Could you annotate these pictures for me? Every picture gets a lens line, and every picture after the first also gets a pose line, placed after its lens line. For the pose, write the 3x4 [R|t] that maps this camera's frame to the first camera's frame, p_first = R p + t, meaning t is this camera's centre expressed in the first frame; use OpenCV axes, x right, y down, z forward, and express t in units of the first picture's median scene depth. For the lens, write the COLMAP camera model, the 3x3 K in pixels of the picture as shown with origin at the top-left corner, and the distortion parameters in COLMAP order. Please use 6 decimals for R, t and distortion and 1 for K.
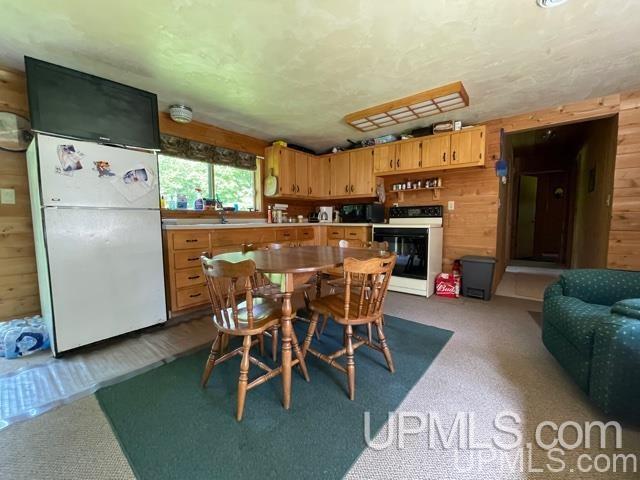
lens RADIAL K [[258.1, 0, 319.2], [0, 258.1, 238.4], [0, 0, 1]] dist [-0.000652, 0.000005]
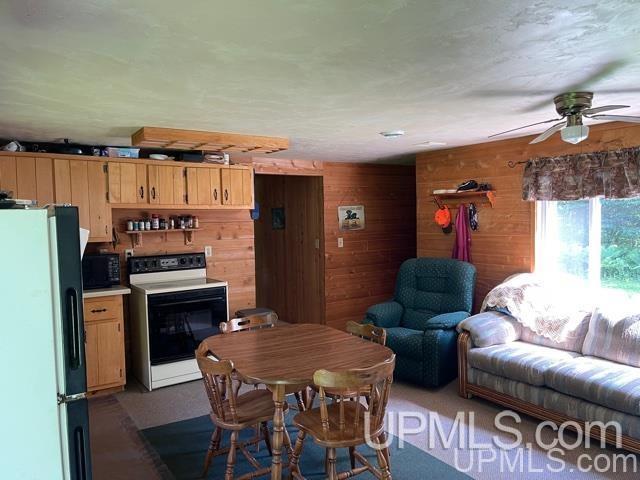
lens RADIAL K [[482.8, 0, 319.8], [0, 482.8, 241.2], [0, 0, 1]] dist [0.062539, -0.074064]
pose [[0.274169, -0.051623, 0.960295, -0.790166], [0.096363, 0.995007, 0.025977, -0.159779], [-0.956842, 0.085415, 0.277774, 0.253376]]
